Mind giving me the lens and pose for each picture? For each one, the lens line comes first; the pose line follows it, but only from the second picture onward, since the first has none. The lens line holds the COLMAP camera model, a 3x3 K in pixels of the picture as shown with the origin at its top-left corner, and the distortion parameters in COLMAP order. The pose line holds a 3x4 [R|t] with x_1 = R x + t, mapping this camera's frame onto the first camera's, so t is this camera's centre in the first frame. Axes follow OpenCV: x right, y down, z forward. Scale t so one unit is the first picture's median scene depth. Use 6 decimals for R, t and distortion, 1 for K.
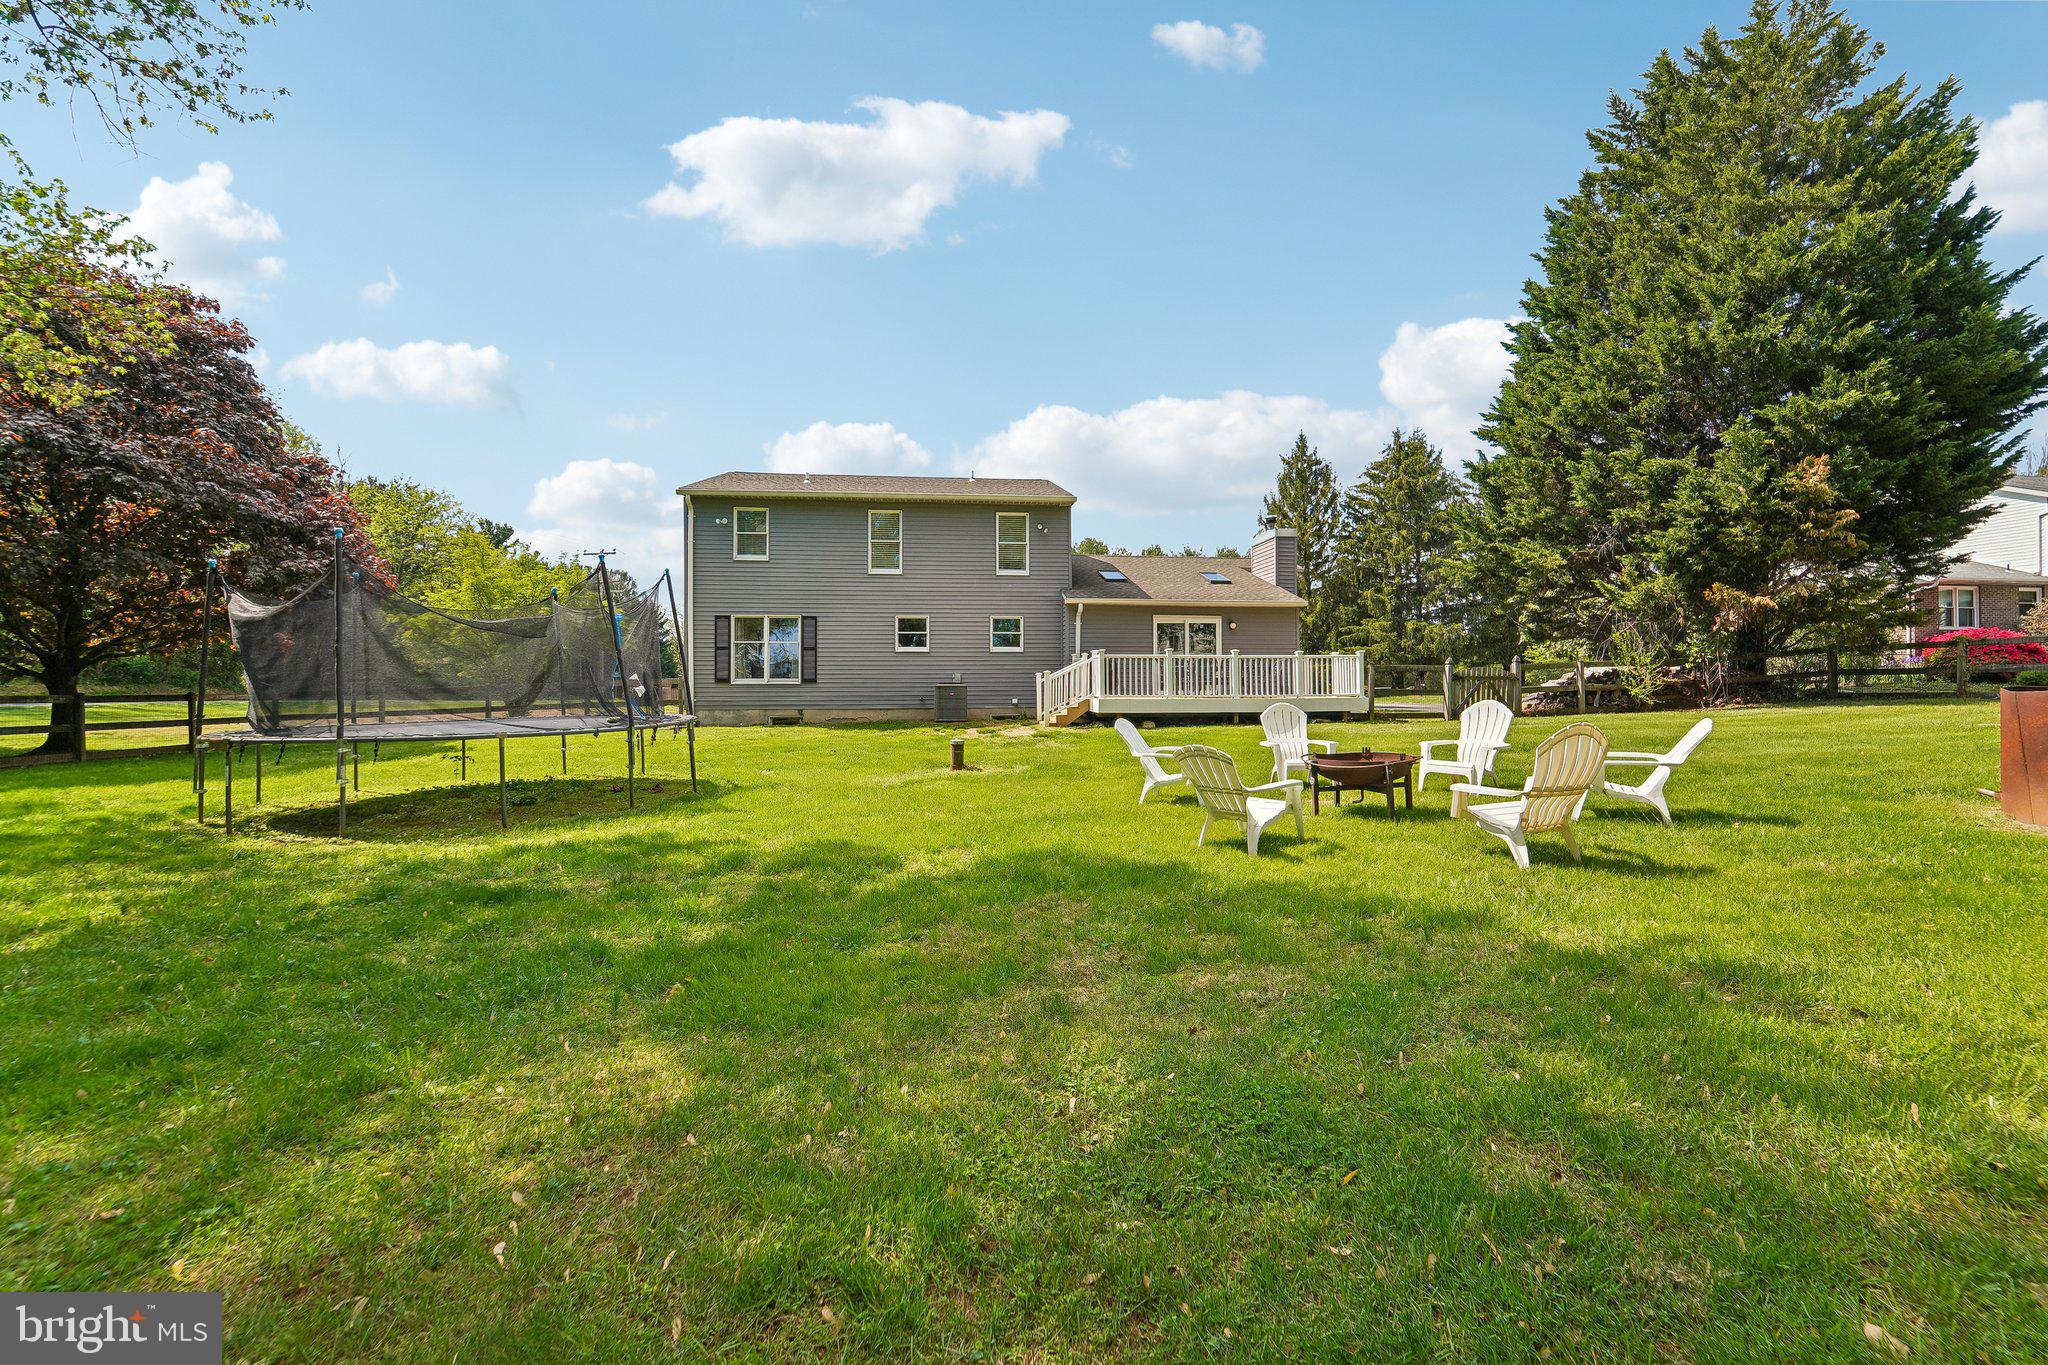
lens RADIAL K [[835.8, 0, 1029.8], [0, 835.8, 679.9], [0, 0, 1]] dist [-0.003216, -0.000401]
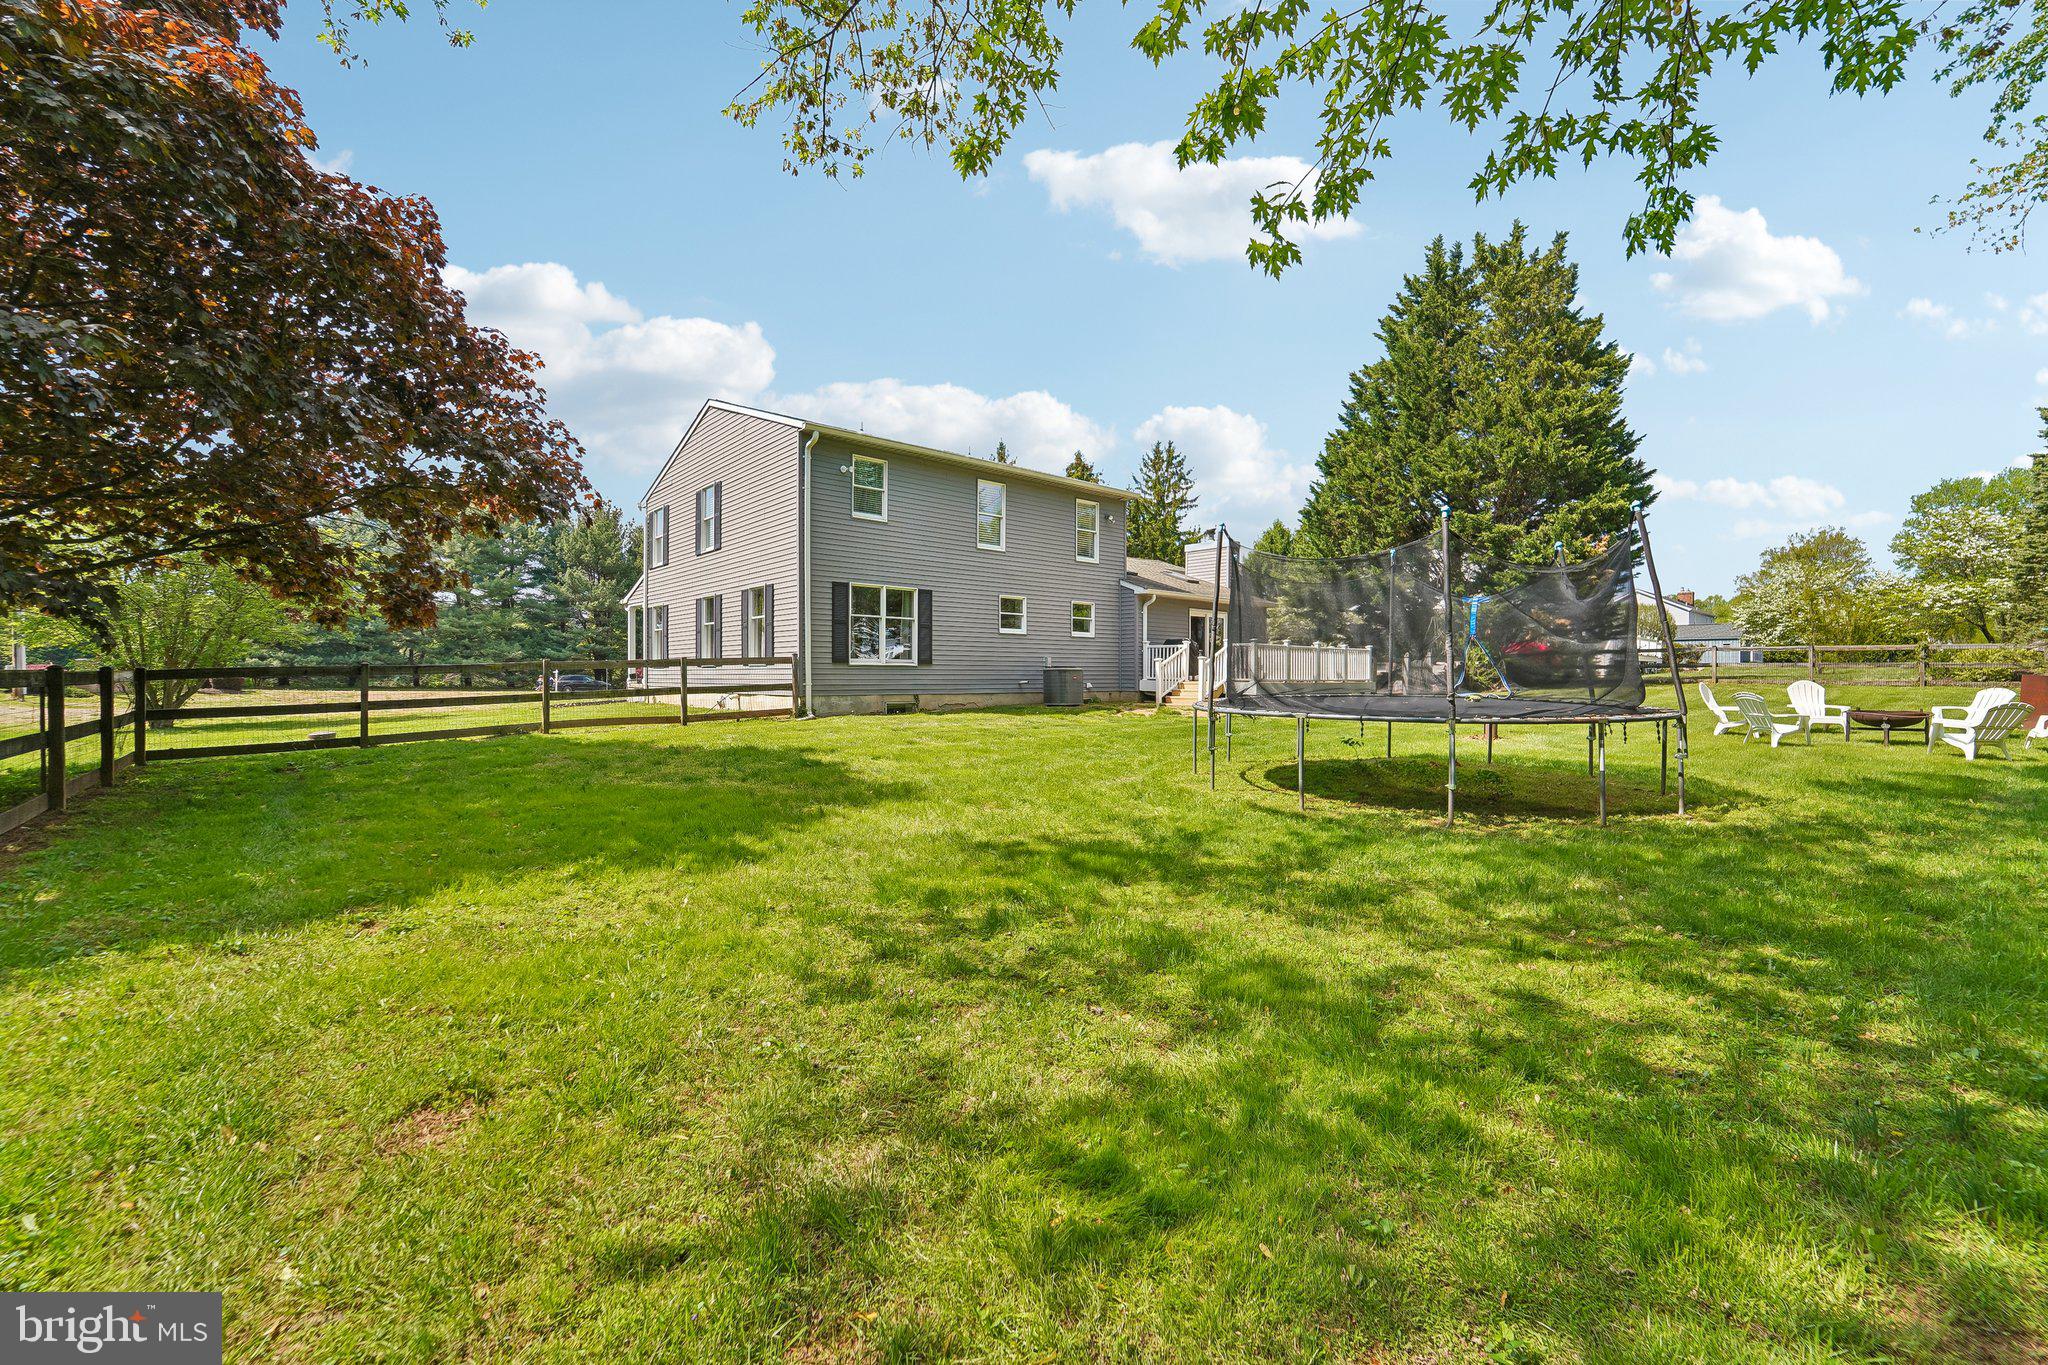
lens RADIAL K [[835.8, 0, 1030.3], [0, 835.8, 683.6], [0, 0, 1]] dist [-0.003216, -0.000401]
pose [[0.826949, -0.000628, 0.562277, -0.673534], [-0.004945, 0.999953, 0.008389, 0.015802], [-0.562256, -0.009717, 0.826906, 0.198971]]
